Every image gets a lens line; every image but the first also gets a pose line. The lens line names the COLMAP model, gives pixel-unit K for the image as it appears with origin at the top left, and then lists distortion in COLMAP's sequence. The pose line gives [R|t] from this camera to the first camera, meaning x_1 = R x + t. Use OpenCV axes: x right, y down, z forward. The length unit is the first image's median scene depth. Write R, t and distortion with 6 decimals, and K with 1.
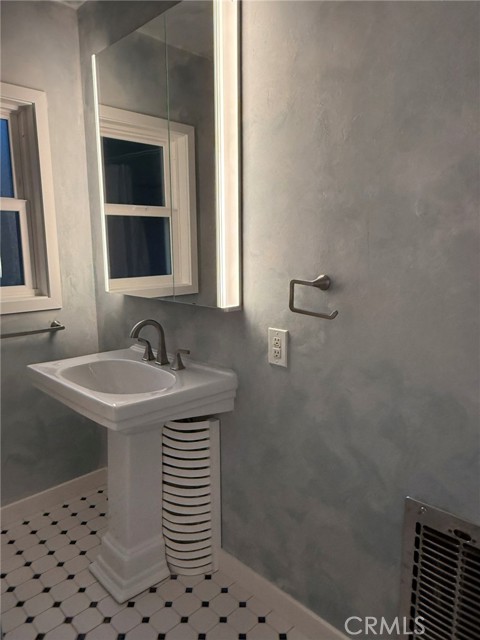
lens RADIAL K [[451.1, 0, 237.8], [0, 451.1, 315.5], [0, 0, 1]] dist [0.048243, -0.054392]
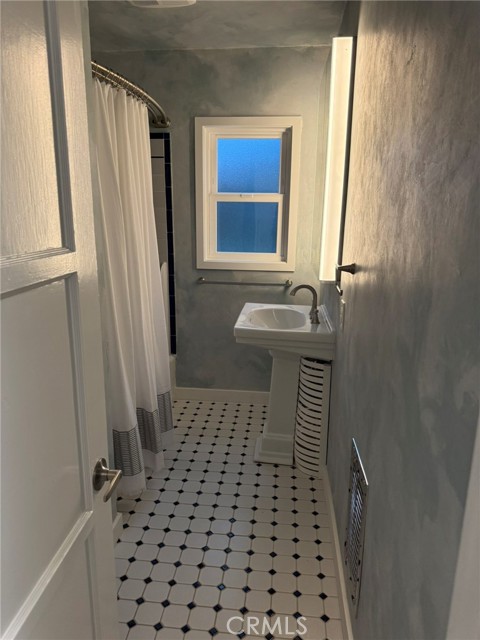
lens RADIAL K [[451.1, 0, 238.6], [0, 451.1, 325.3], [0, 0, 1]] dist [0.048243, -0.054392]
pose [[0.633104, 0.202340, -0.747153, 0.974632], [-0.152316, 0.978924, 0.136041, -0.027746], [0.758932, 0.027675, 0.650581, -0.070168]]
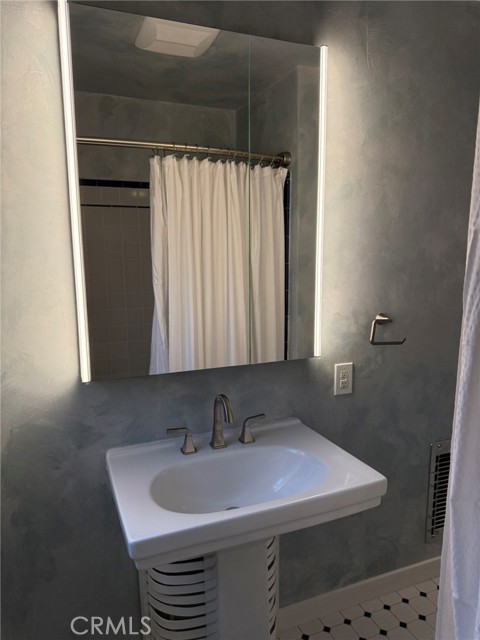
lens RADIAL K [[451.1, 0, 241.2], [0, 451.1, 320.6], [0, 0, 1]] dist [0.048243, -0.054392]
pose [[0.386476, -0.130497, 0.913021, -1.060619], [0.153539, 0.985229, 0.075825, -0.208058], [-0.909429, 0.110880, 0.400804, 0.755775]]
